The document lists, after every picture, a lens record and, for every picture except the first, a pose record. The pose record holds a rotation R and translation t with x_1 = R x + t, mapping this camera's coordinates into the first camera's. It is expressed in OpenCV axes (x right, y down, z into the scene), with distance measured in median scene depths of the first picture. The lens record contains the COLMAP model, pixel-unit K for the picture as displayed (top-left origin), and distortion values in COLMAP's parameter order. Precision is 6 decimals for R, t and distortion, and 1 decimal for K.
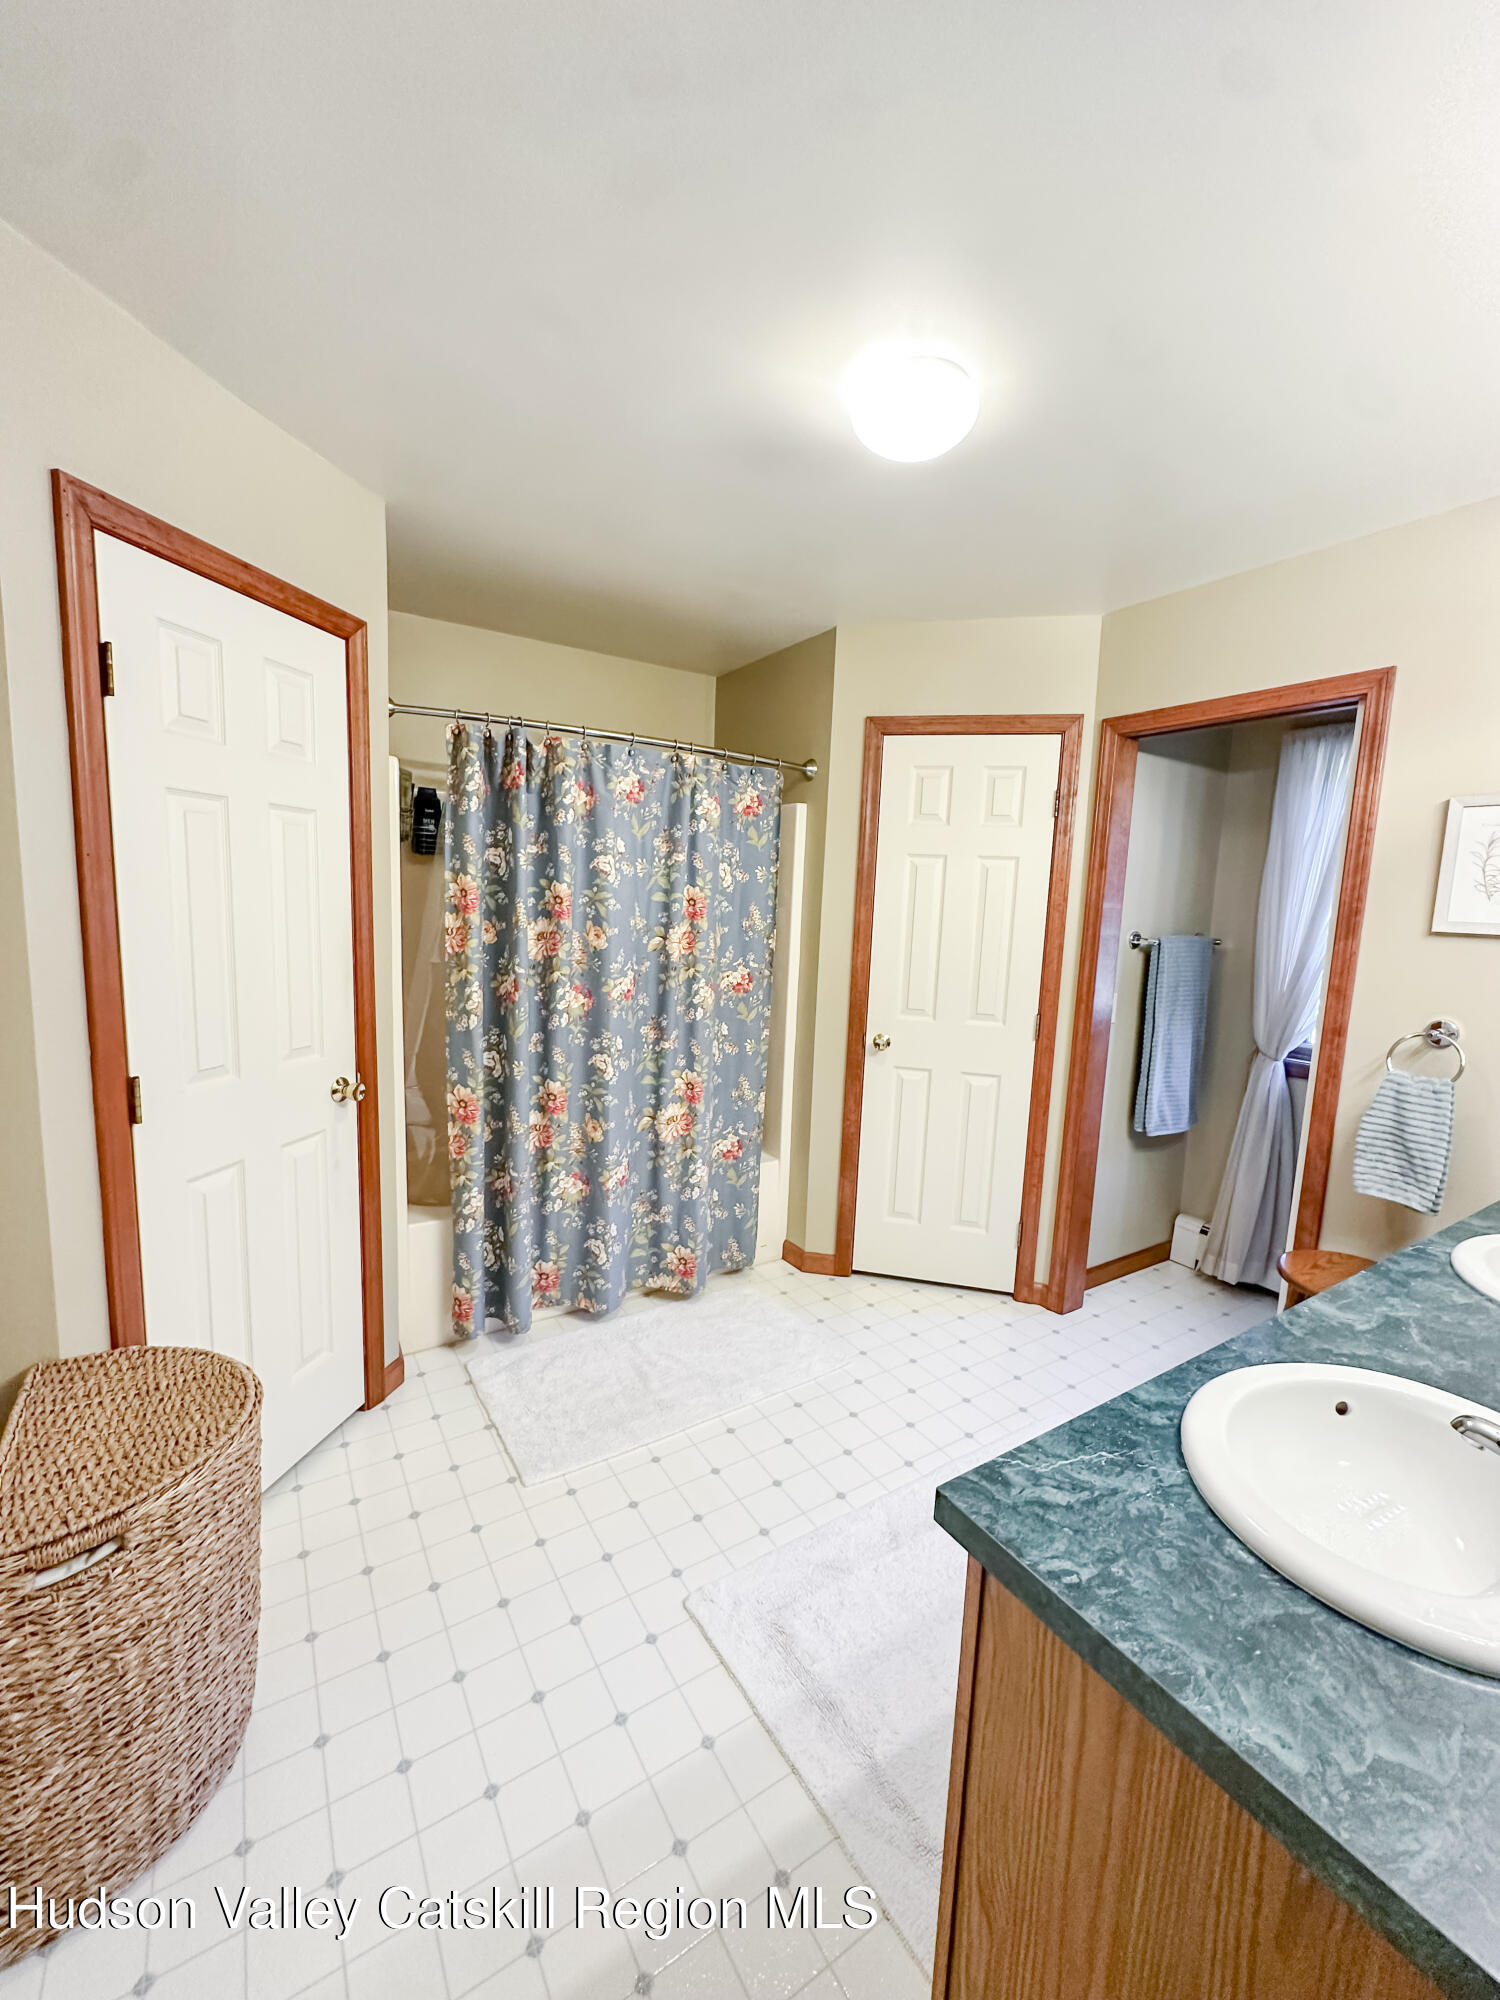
lens RADIAL K [[817.9, 0, 760.4], [0, 817.9, 1000.9], [0, 0, 1]] dist [-0.000926, 0.000082]
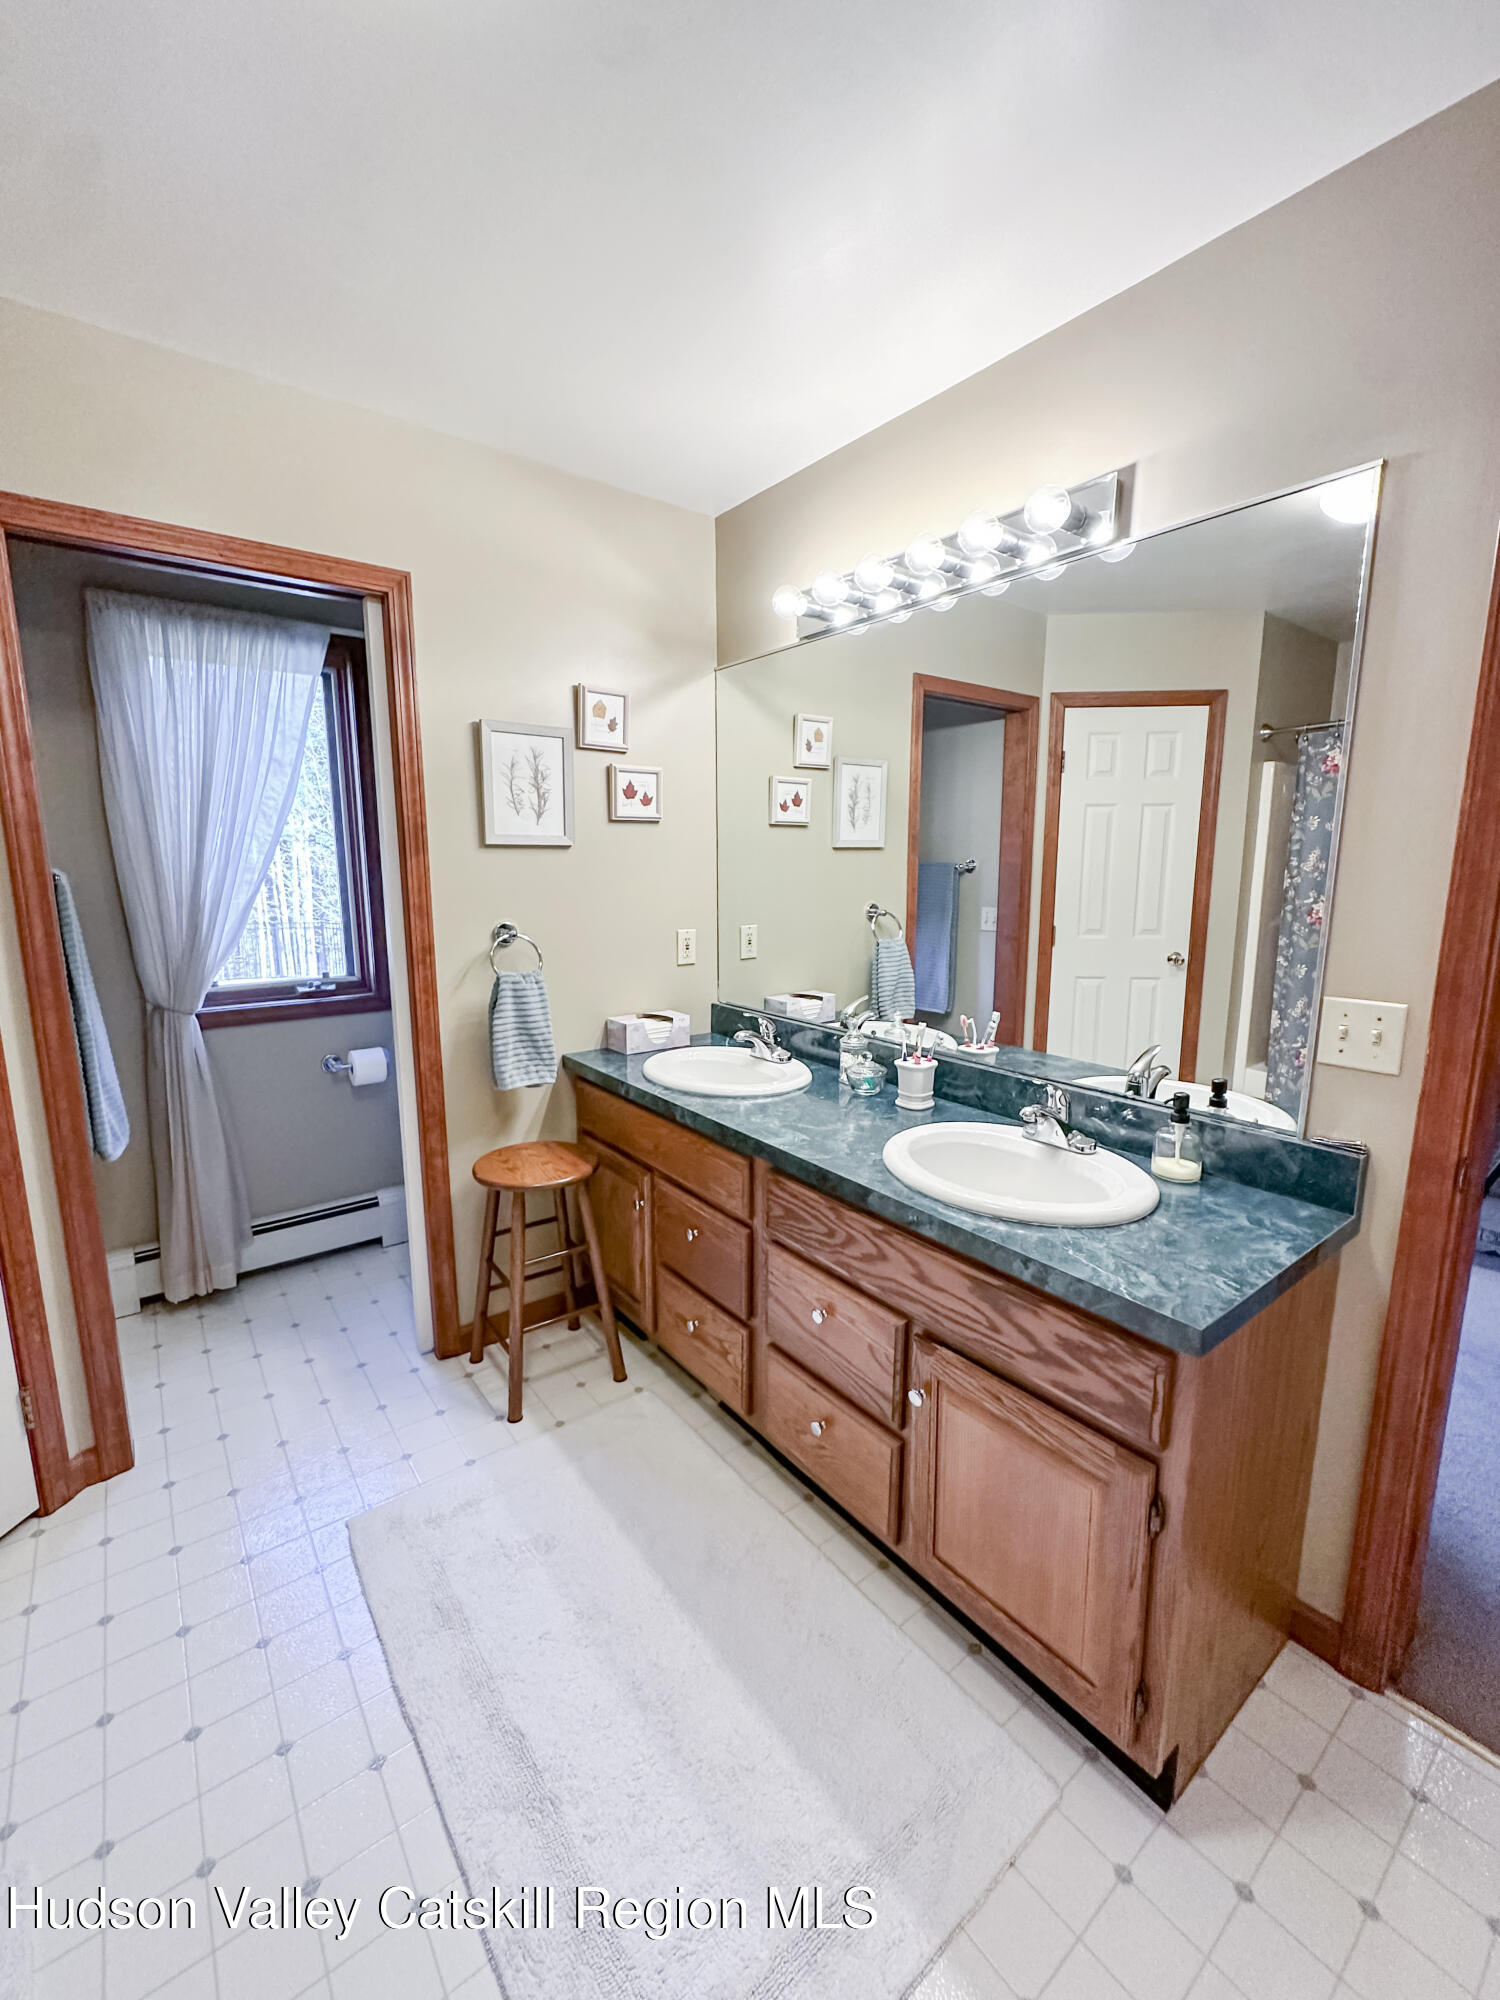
lens RADIAL K [[817.9, 0, 760.4], [0, 817.9, 1000.9], [0, 0, 1]] dist [-0.000926, 0.000082]
pose [[-0.095657, -0.207973, 0.973446, -0.403308], [0.121103, 0.968235, 0.218760, -0.092208], [-0.988020, 0.138813, -0.067433, 0.889983]]
